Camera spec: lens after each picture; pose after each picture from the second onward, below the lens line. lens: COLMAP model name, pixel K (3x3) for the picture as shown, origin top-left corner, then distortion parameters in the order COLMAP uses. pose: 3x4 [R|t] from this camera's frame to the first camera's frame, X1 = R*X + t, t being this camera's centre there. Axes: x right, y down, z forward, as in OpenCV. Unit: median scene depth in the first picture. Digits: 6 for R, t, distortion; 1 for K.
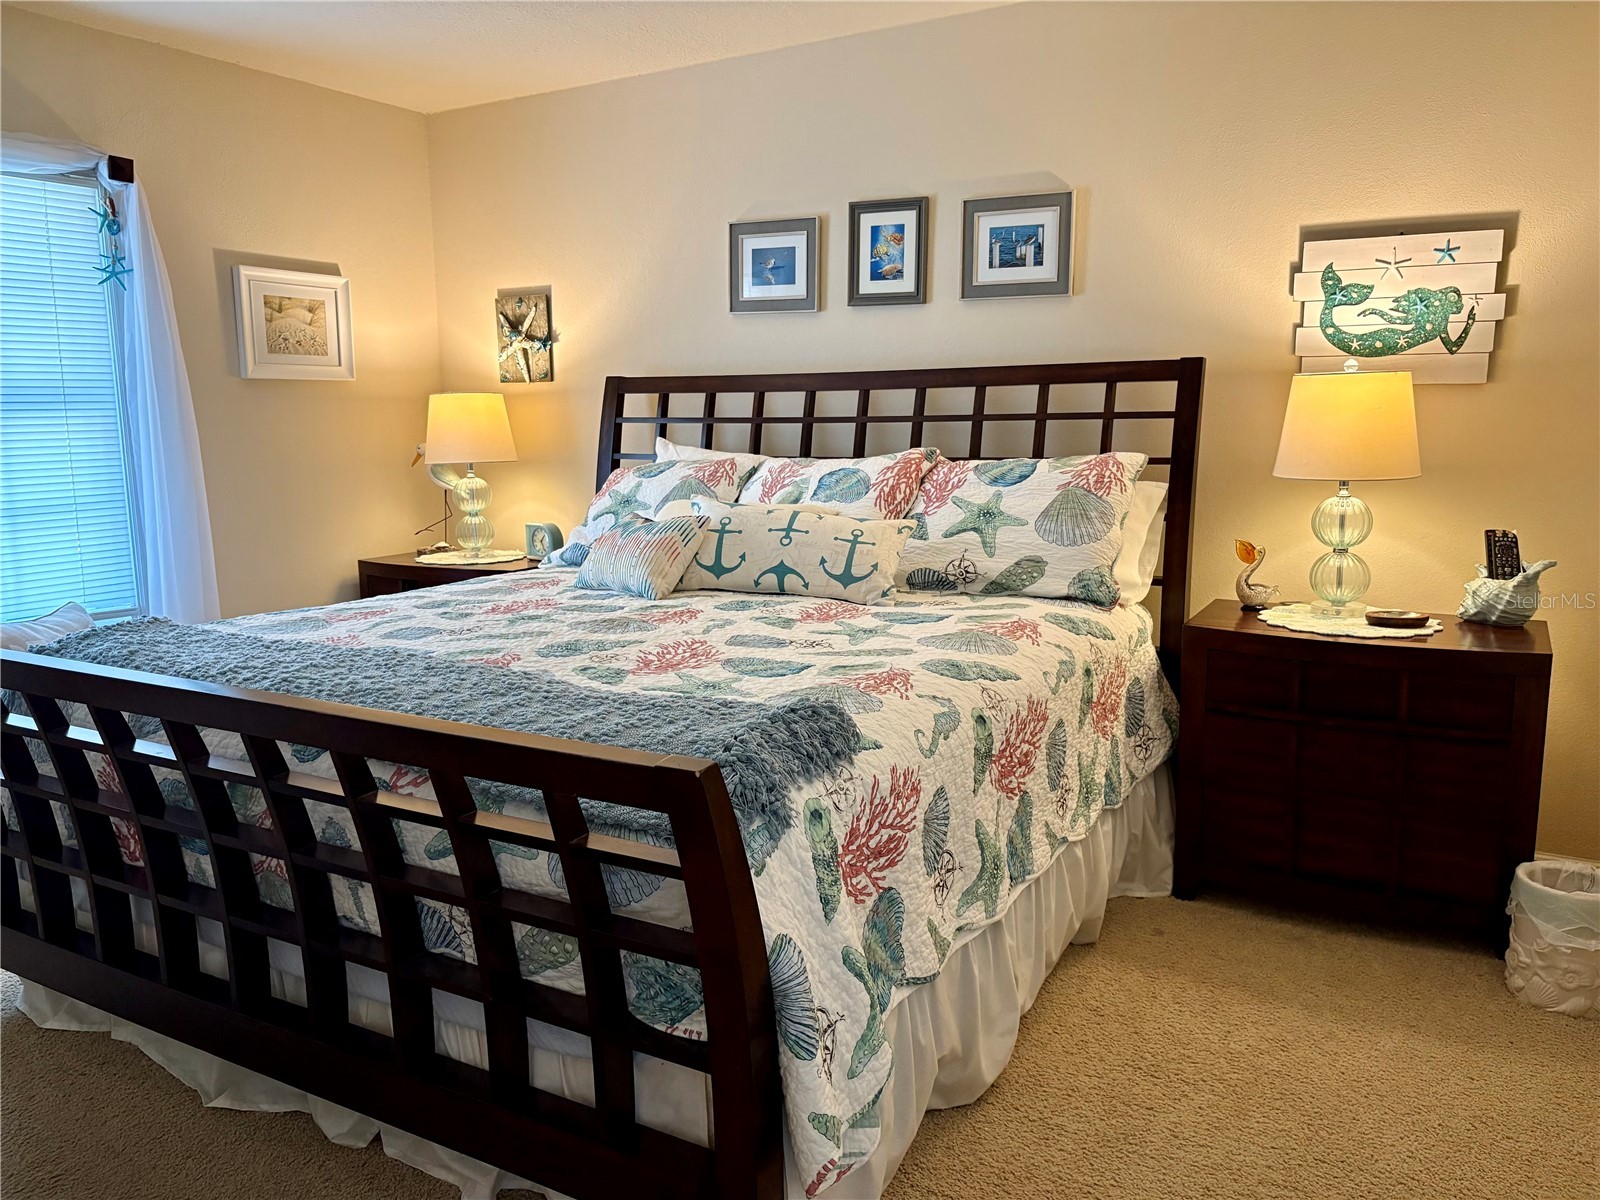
lens RADIAL K [[1188.8, 0, 801.6], [0, 1188.8, 608.6], [0, 0, 1]] dist [0.045073, -0.053051]
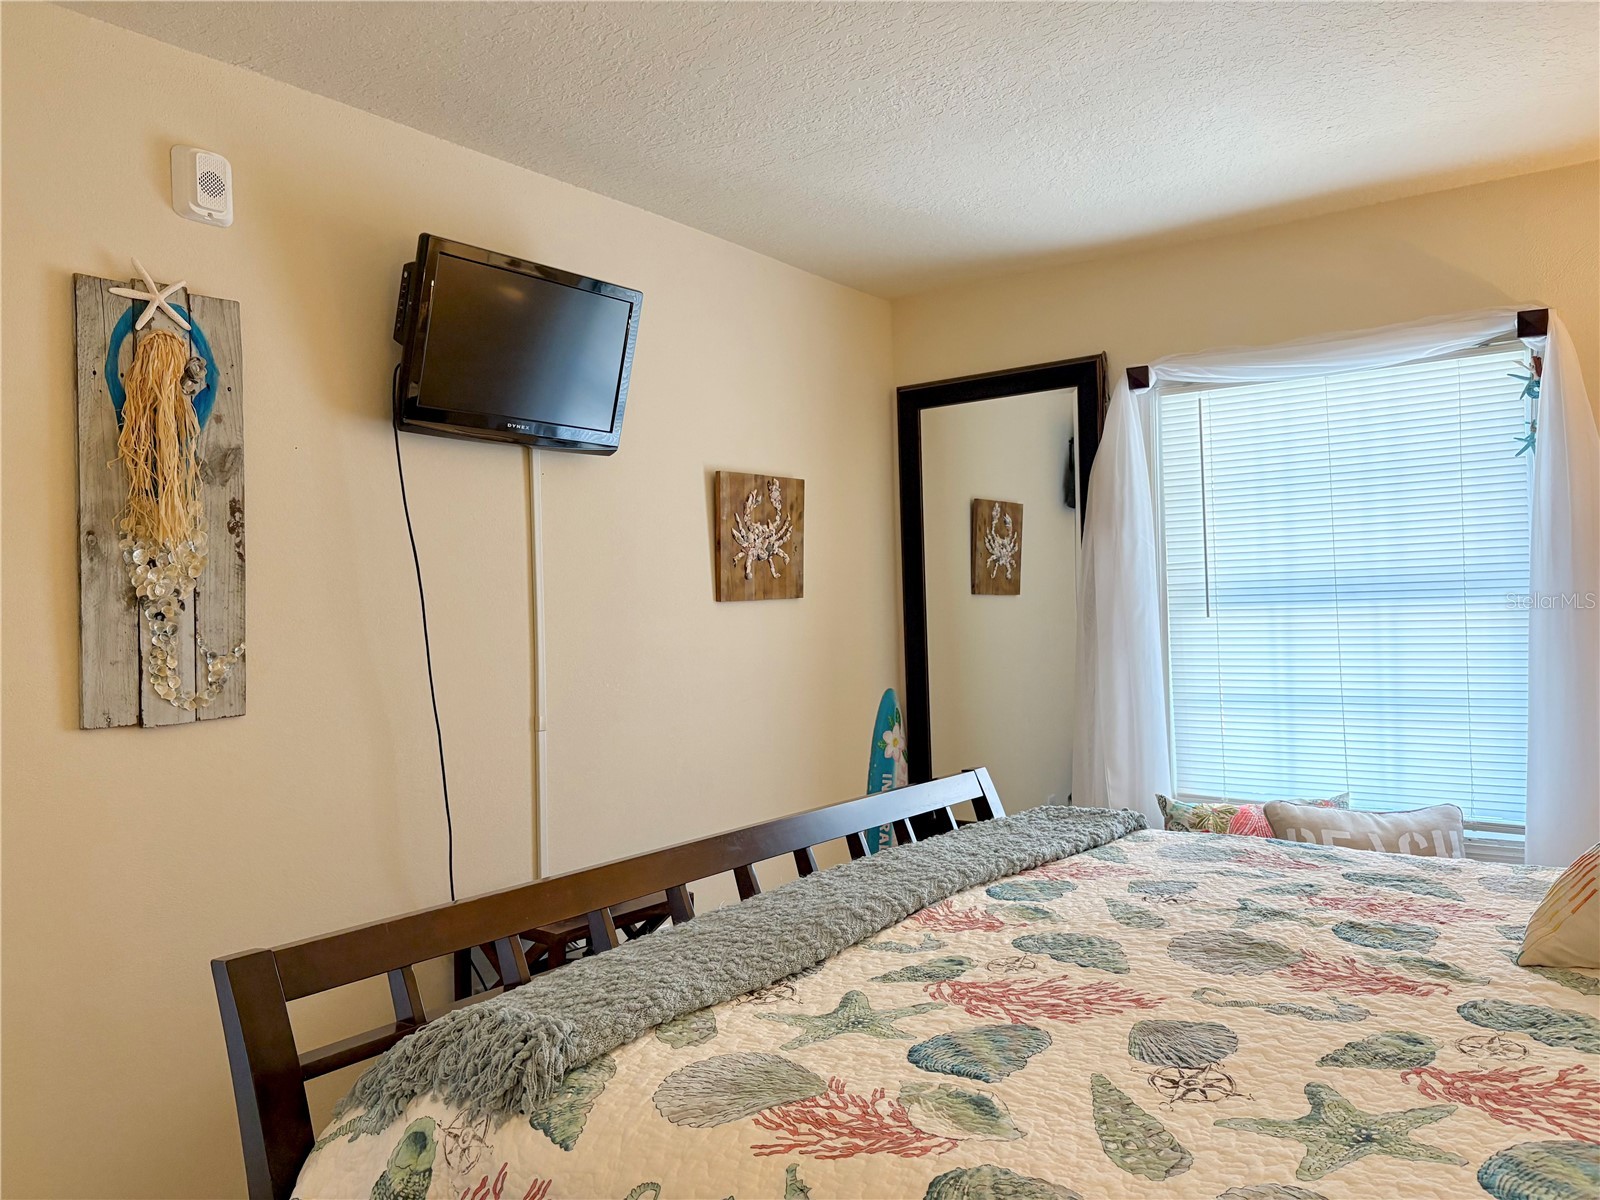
lens RADIAL K [[1220.2, 0, 800.0], [0, 1220.2, 600.0], [0, 0, 1]] dist [-0.005047, -0.002227]
pose [[-0.110166, 0.003741, -0.993906, 0.539555], [-0.137558, 0.990312, 0.018974, -0.160245], [0.984348, 0.138810, -0.108584, 0.870654]]
